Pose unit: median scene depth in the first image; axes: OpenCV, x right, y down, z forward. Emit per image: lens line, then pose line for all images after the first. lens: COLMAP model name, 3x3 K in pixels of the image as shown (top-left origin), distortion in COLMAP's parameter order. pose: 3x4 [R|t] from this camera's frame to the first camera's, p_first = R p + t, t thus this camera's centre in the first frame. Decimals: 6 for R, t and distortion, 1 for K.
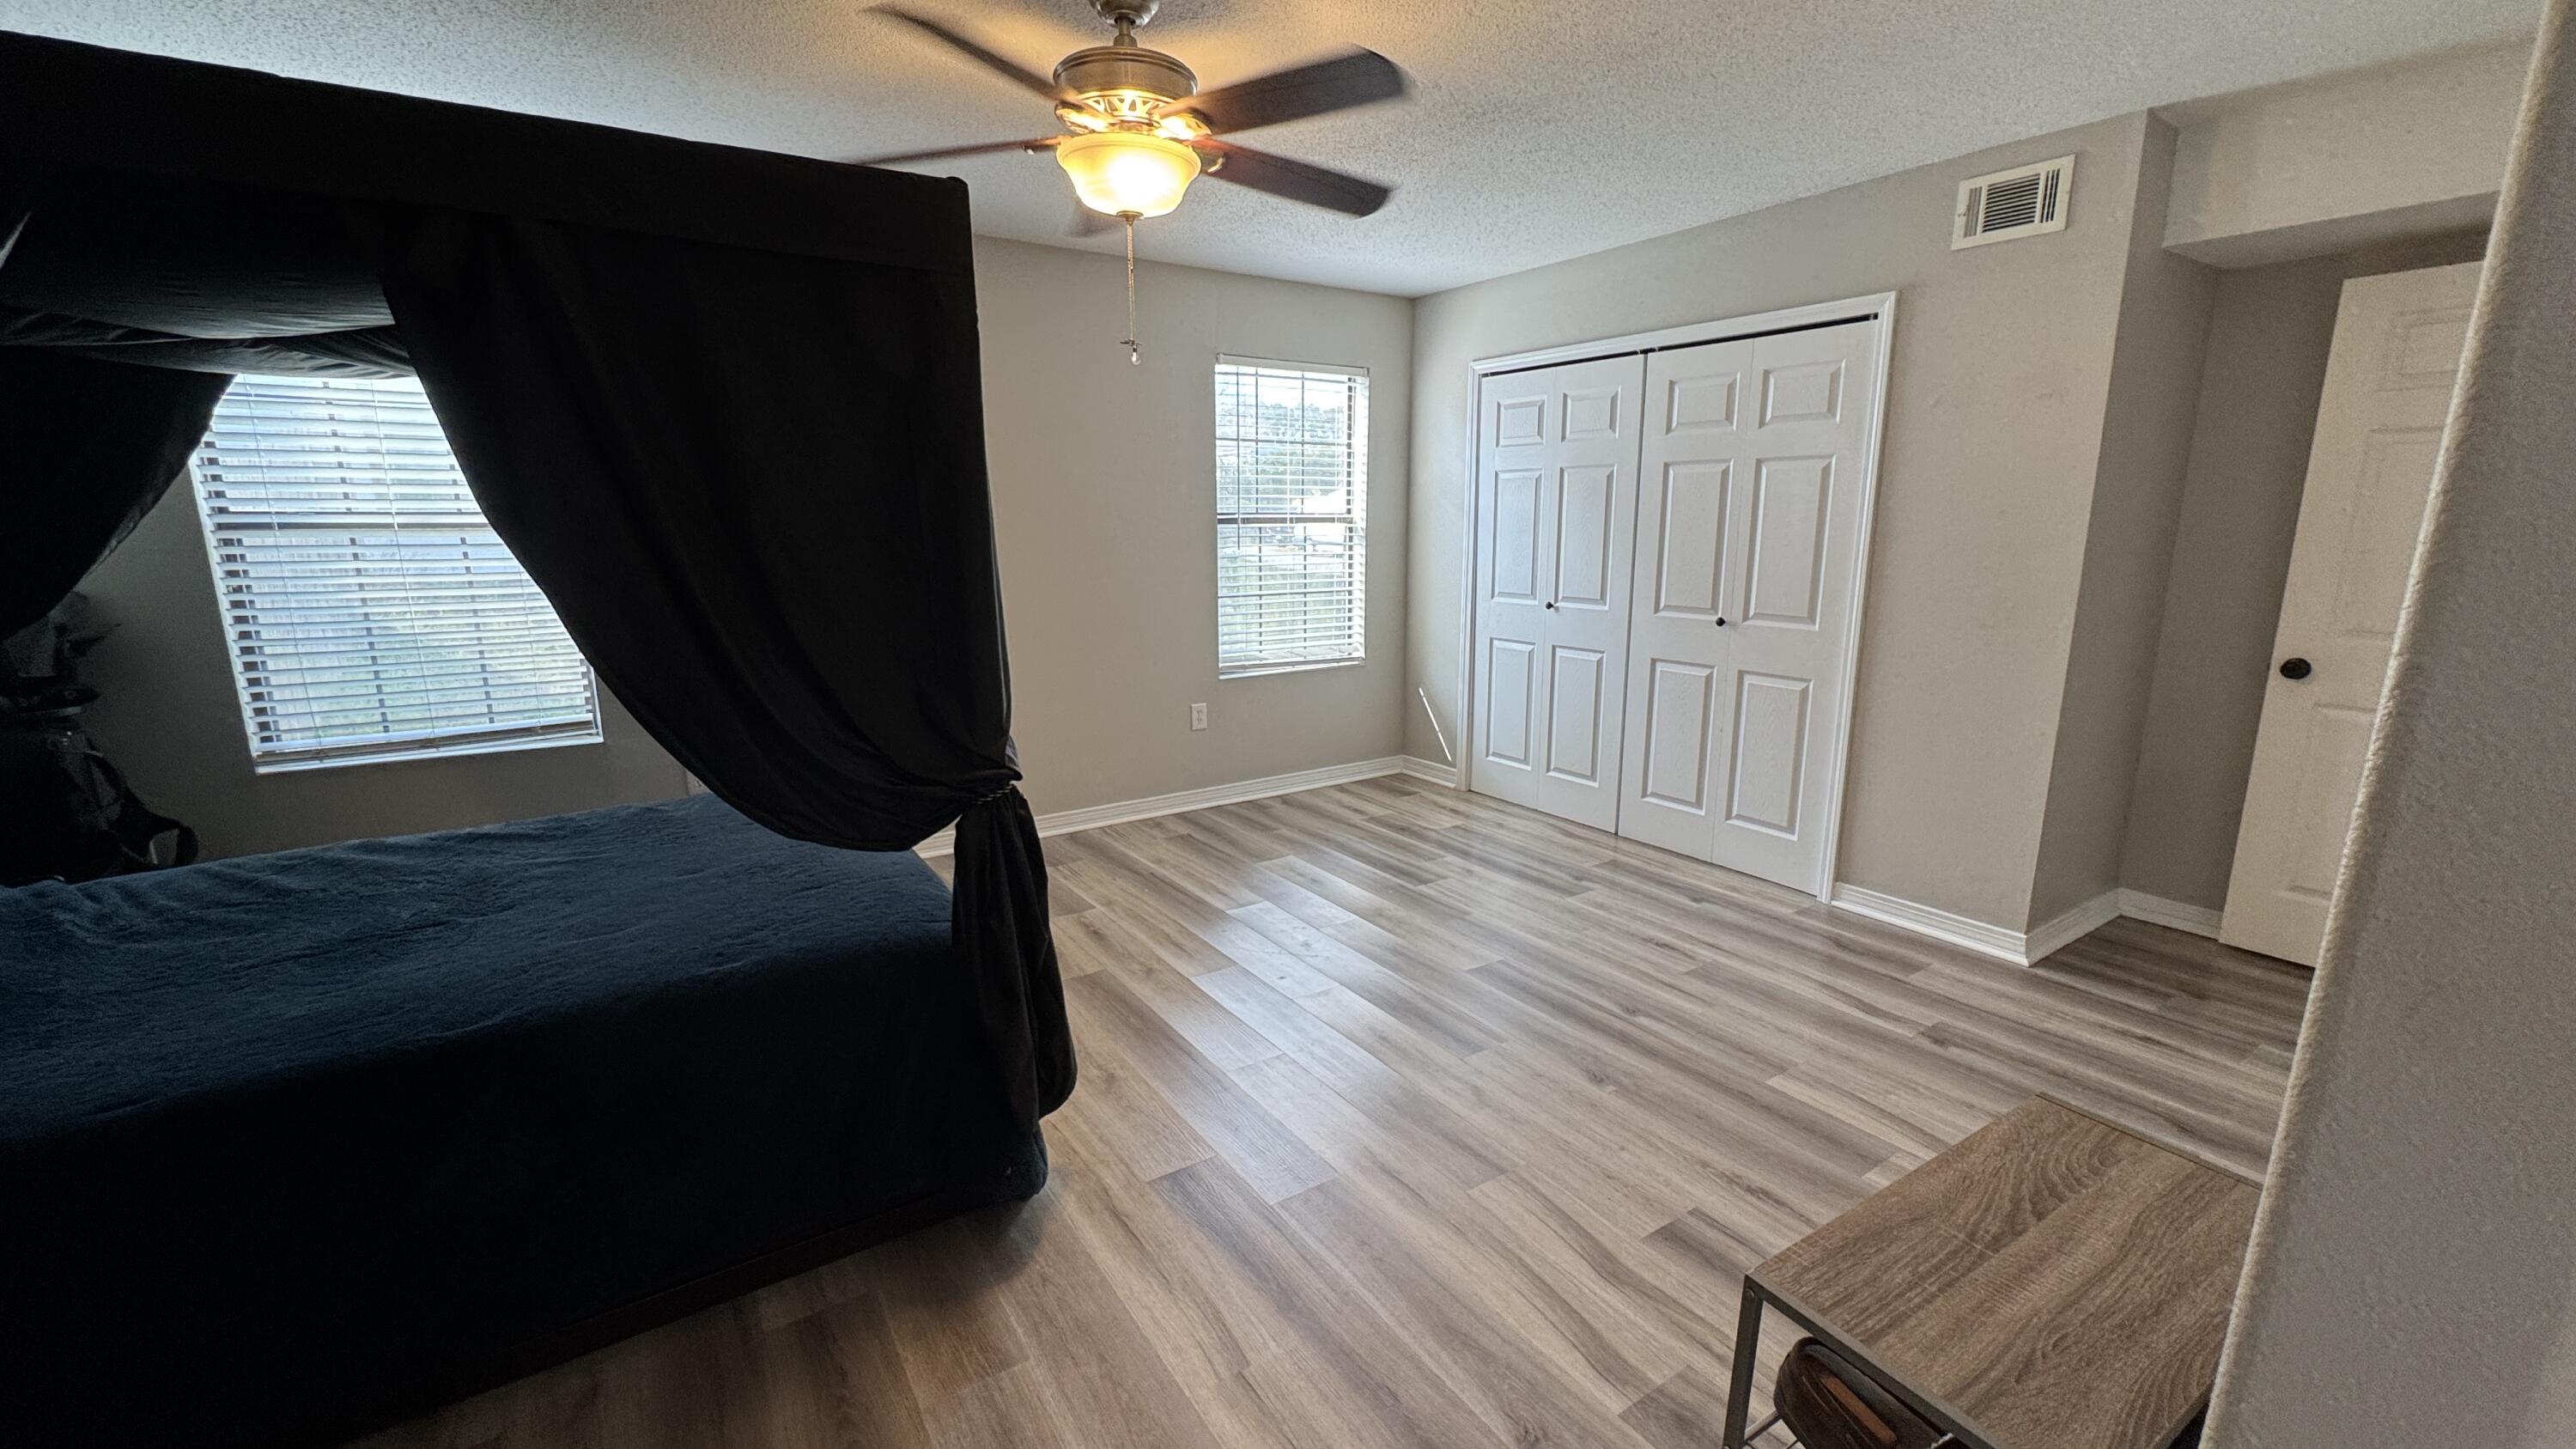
lens RADIAL K [[1033.5, 0, 1289.6], [0, 1033.5, 731.2], [0, 0, 1]] dist [-0.003456, -0.000034]
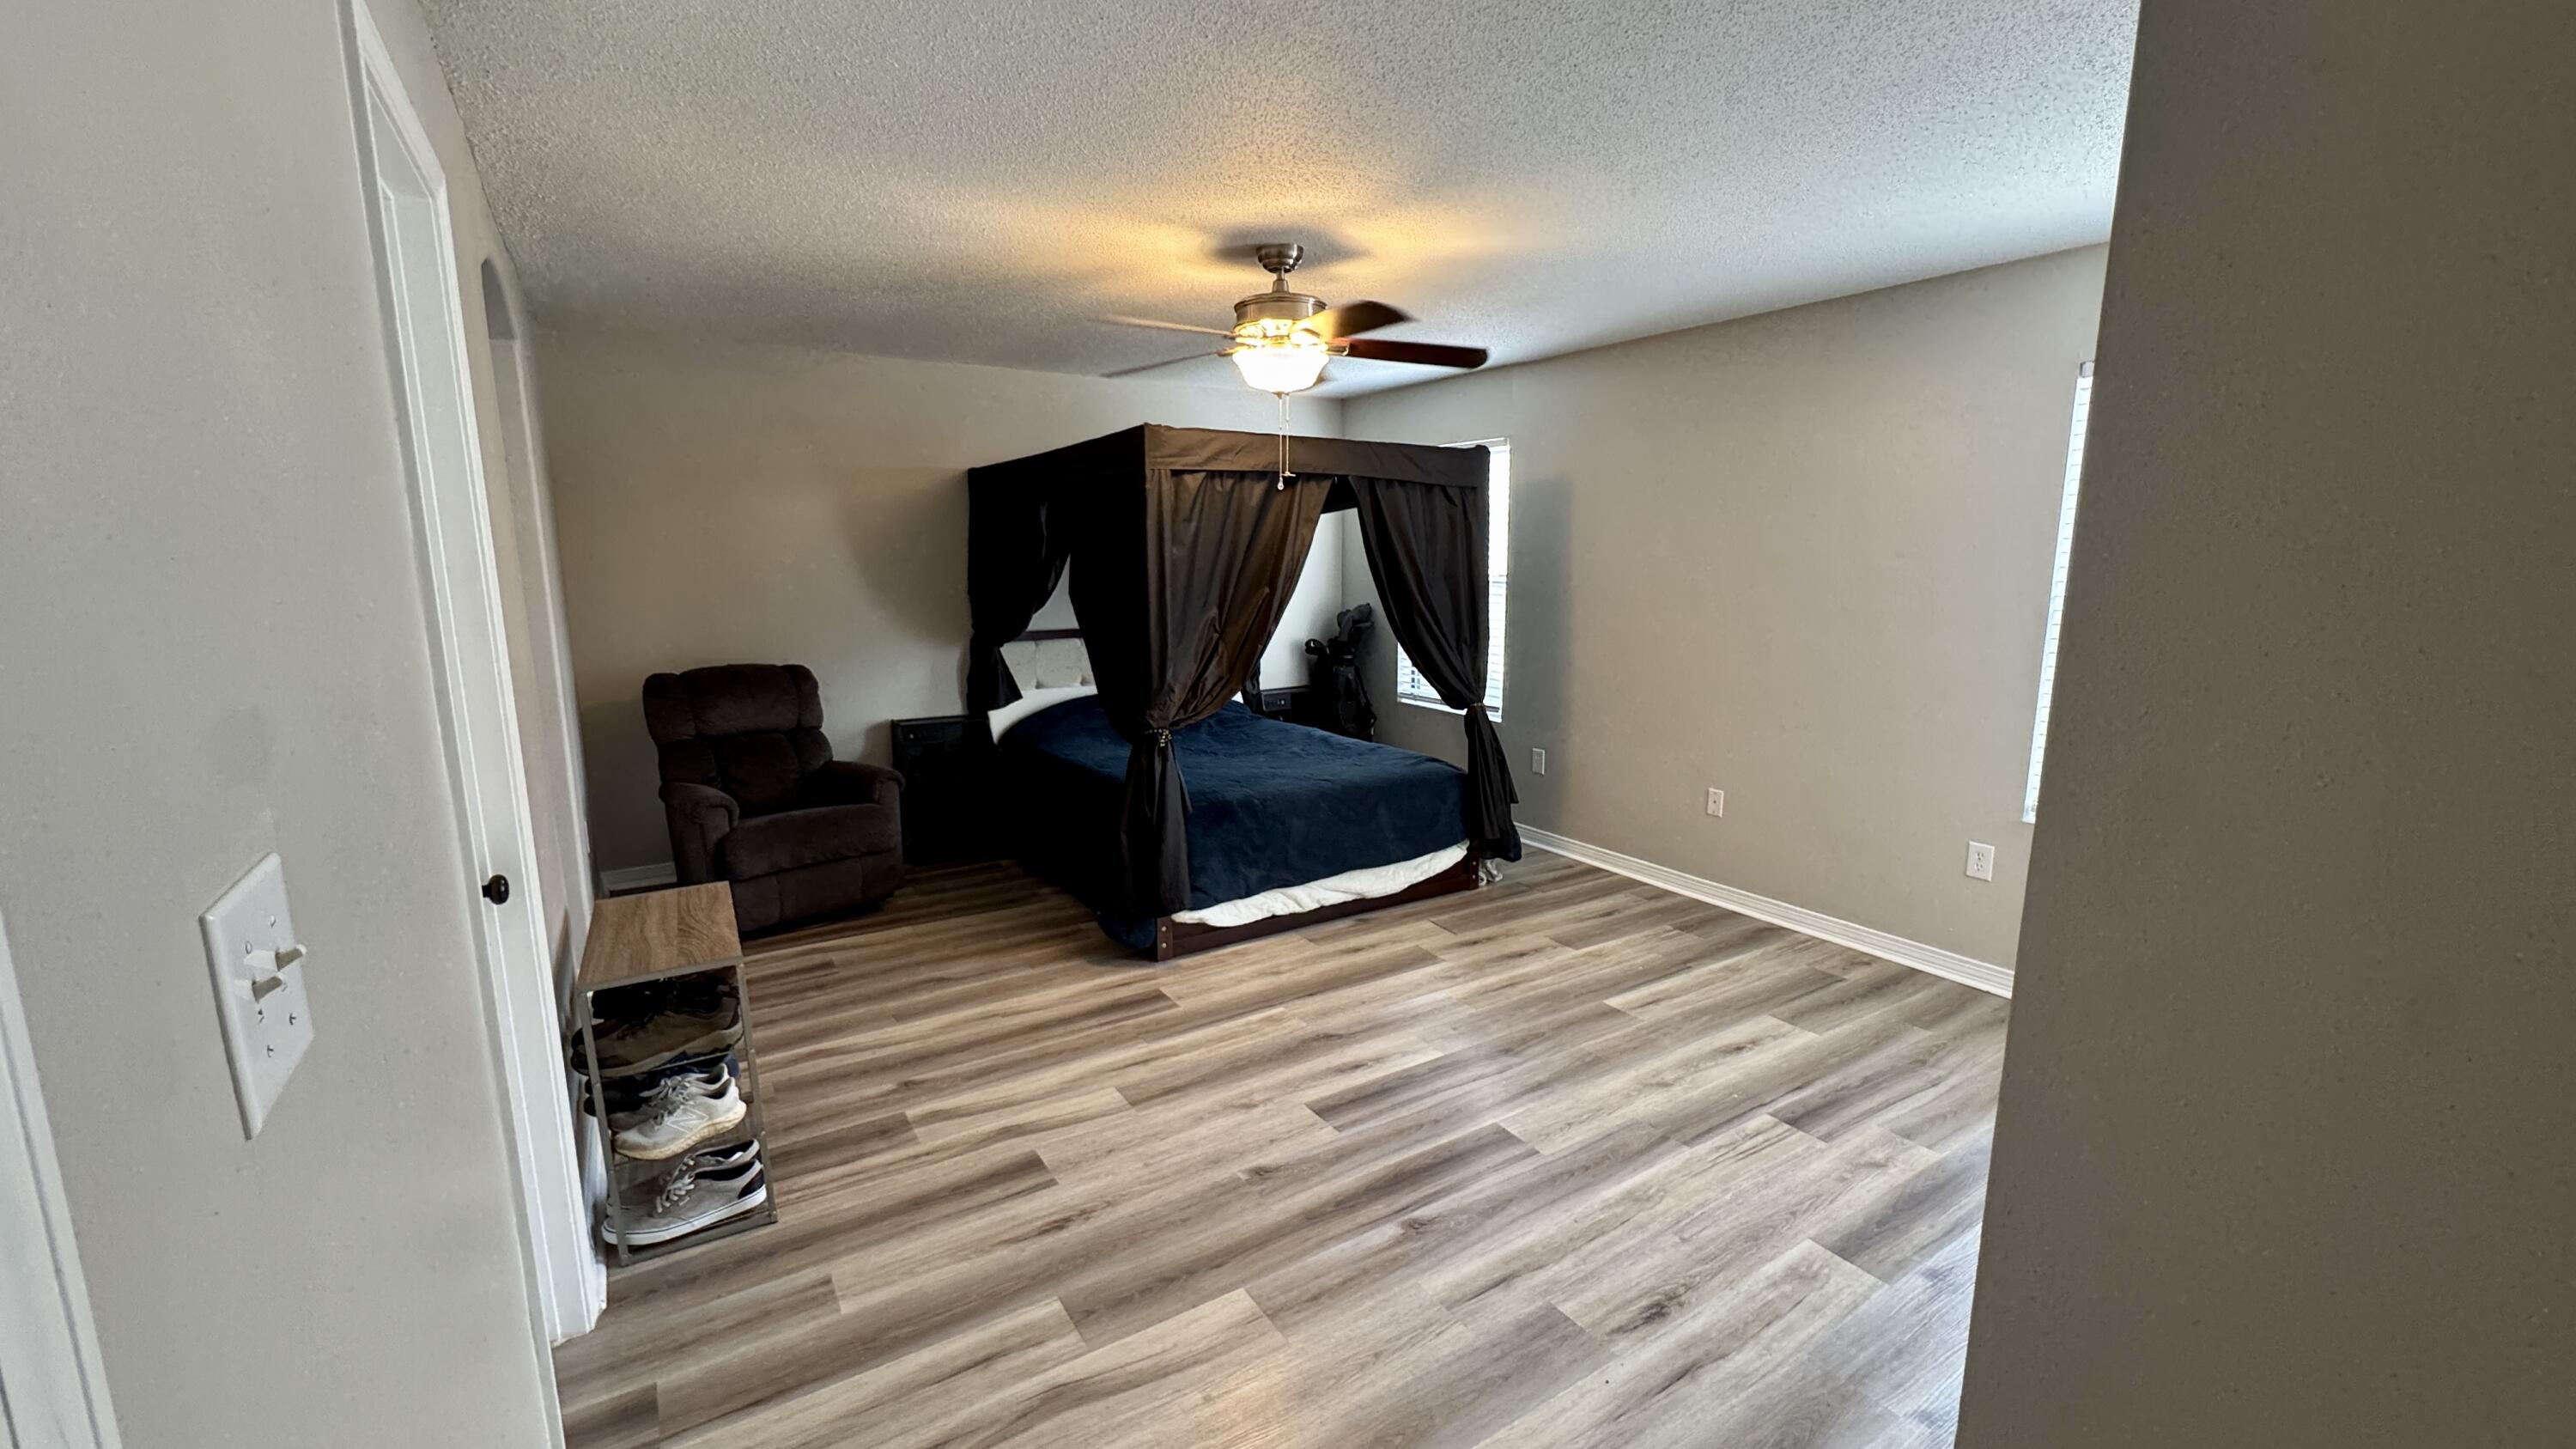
lens RADIAL K [[1033.5, 0, 1289.6], [0, 1033.5, 731.2], [0, 0, 1]] dist [-0.003456, -0.000034]
pose [[-0.021065, 0.168578, -0.985463, 1.050962], [-0.206926, 0.963604, 0.169261, -0.210225], [0.978130, 0.207484, 0.014585, 0.813488]]
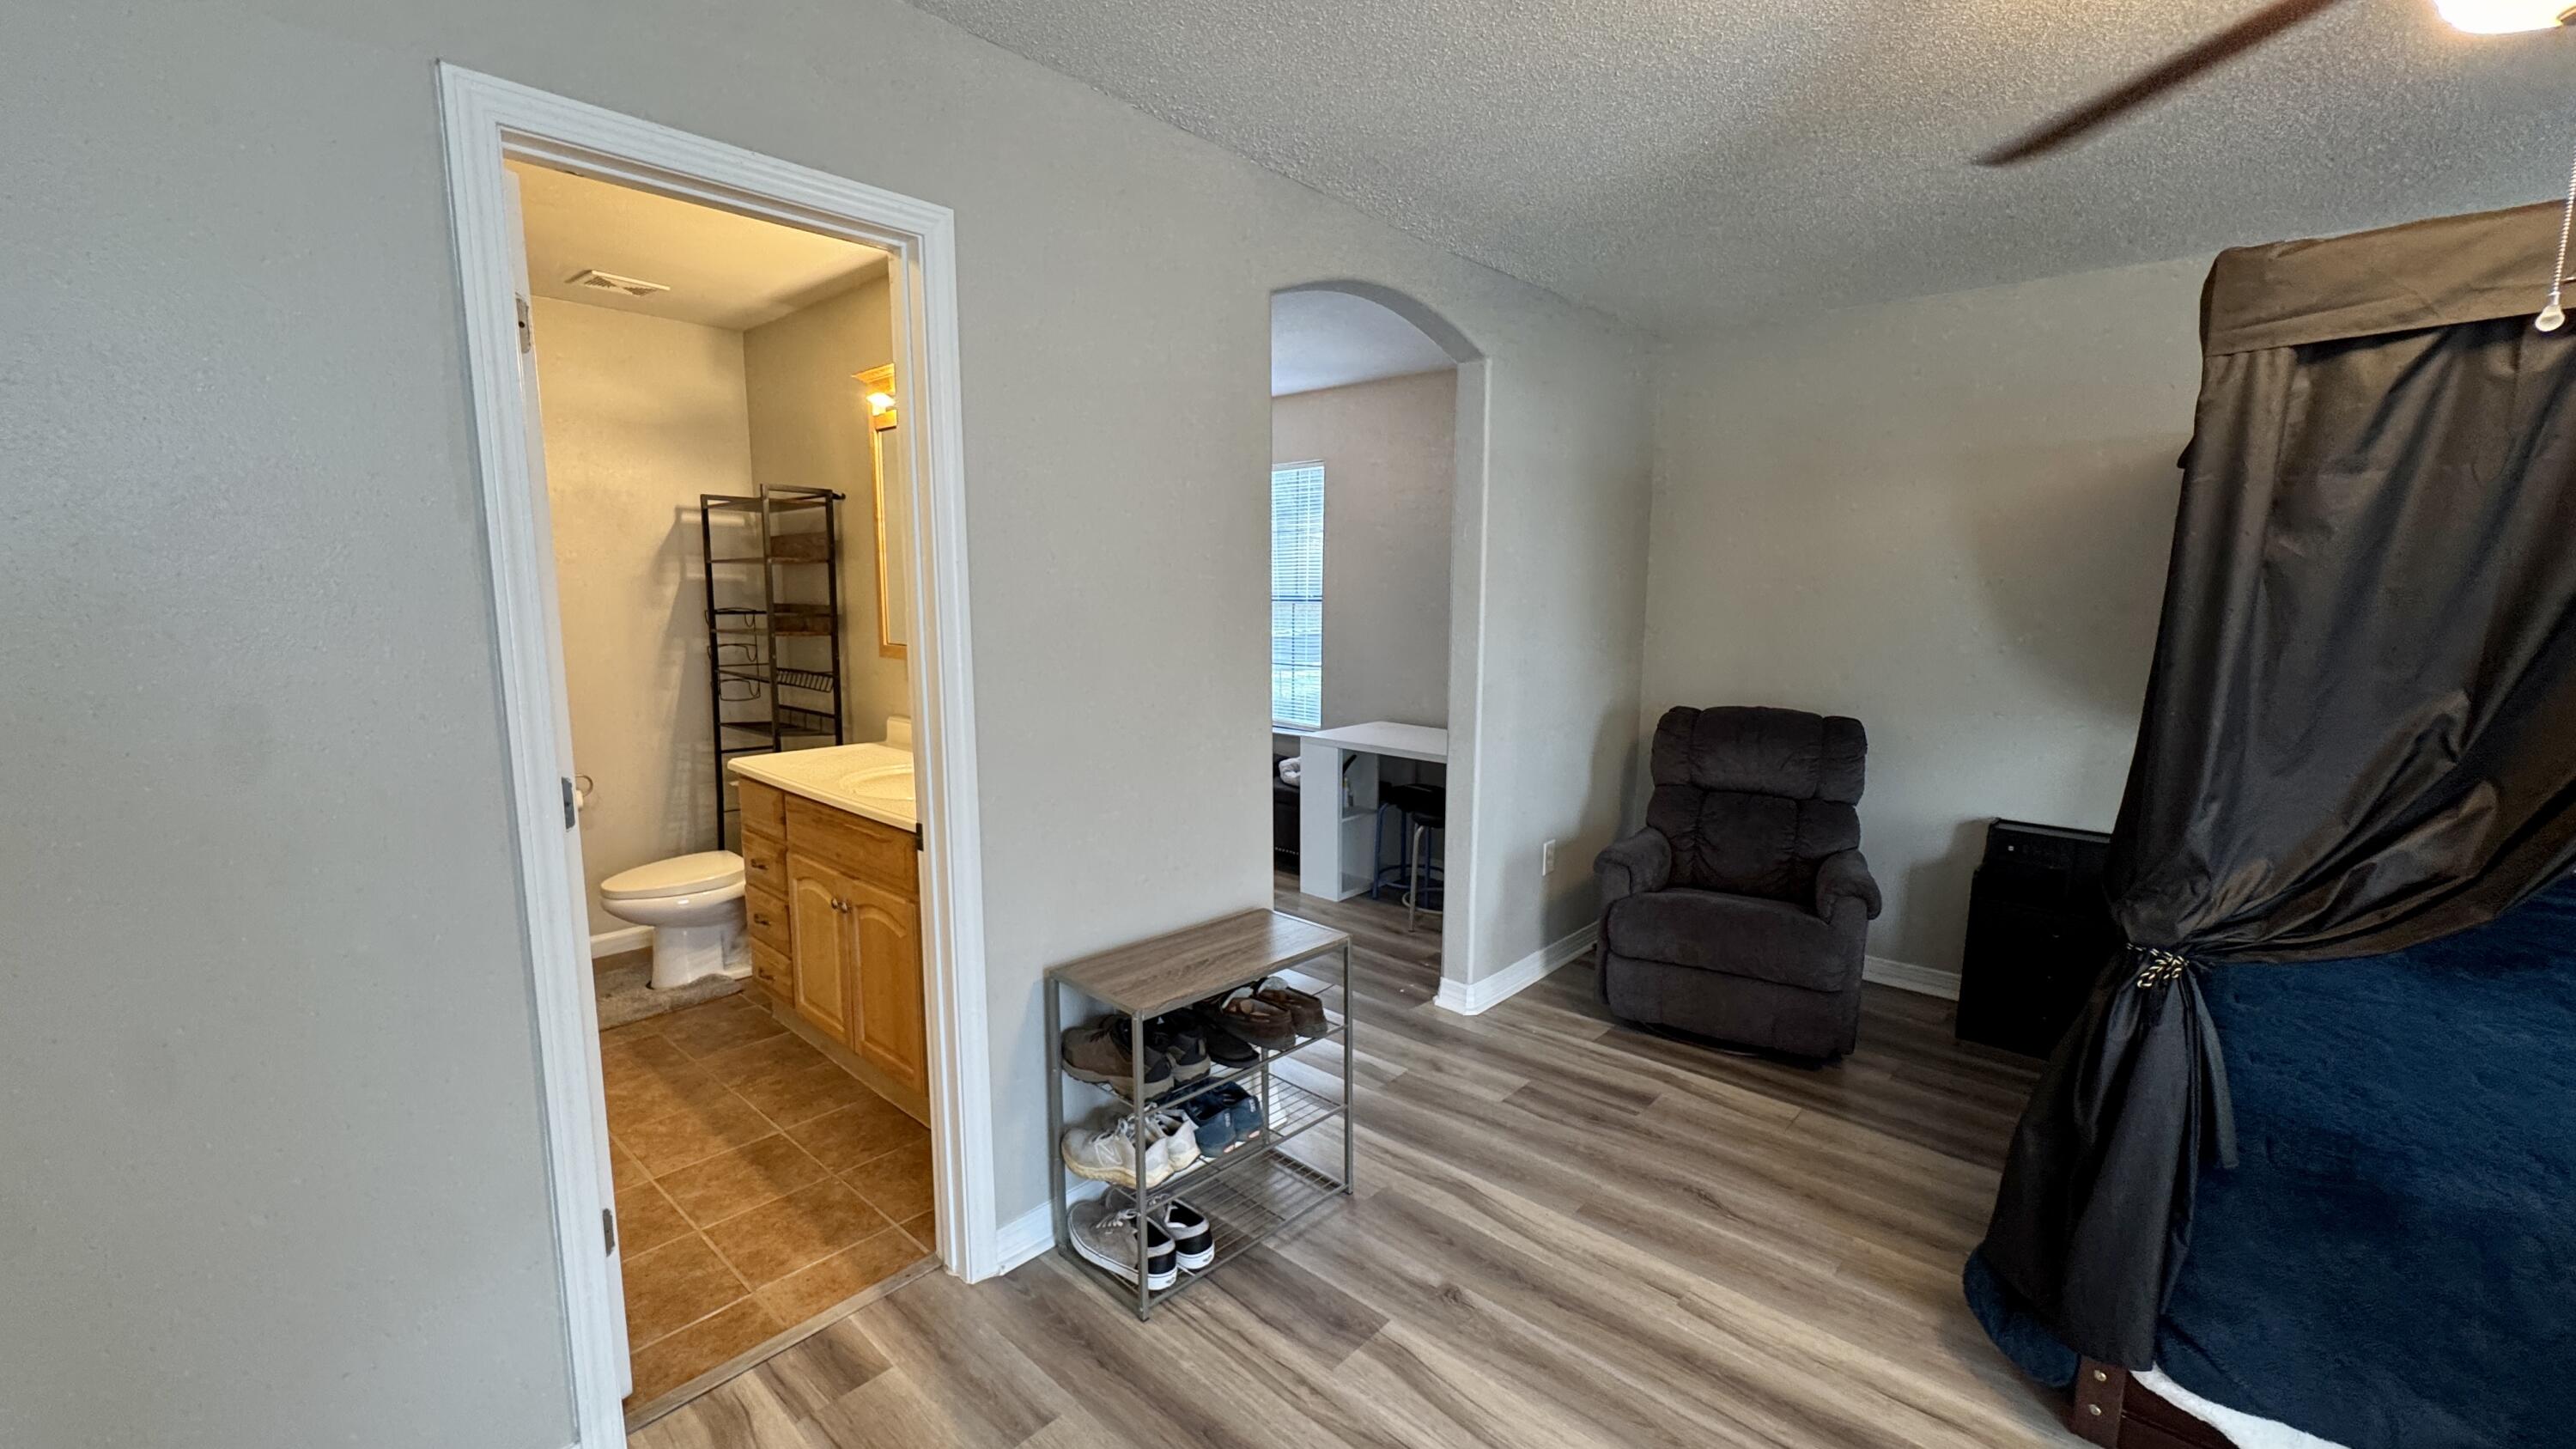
lens RADIAL K [[1033.5, 0, 1289.6], [0, 1033.5, 731.2], [0, 0, 1]] dist [-0.003456, -0.000034]
pose [[-0.971152, 0.024298, -0.237220, 0.396042], [-0.058067, 0.940755, 0.334079, -0.235486], [0.231283, 0.338216, -0.912205, 1.034932]]
